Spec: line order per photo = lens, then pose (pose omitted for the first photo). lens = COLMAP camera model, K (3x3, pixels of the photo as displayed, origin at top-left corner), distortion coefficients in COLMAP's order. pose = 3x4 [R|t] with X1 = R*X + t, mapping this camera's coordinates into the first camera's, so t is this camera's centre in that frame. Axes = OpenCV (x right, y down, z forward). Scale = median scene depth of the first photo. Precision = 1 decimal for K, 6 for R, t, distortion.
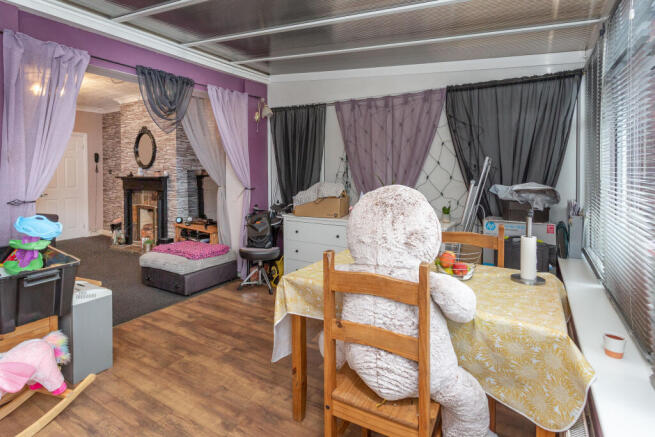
lens RADIAL K [[323.7, 0, 323.7], [0, 323.7, 189.4], [0, 0, 1]] dist [0.000560, 0.000162]
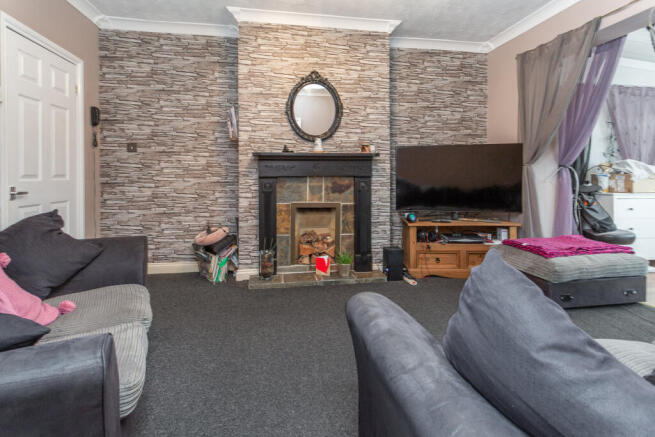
lens RADIAL K [[323.7, 0, 323.7], [0, 323.7, 189.4], [0, 0, 1]] dist [0.000560, 0.000162]
pose [[0.781823, -0.015267, 0.623314, -0.935330], [0.035141, 0.999190, -0.019603, 0.038697], [-0.622509, 0.037230, 0.781726, 0.534735]]
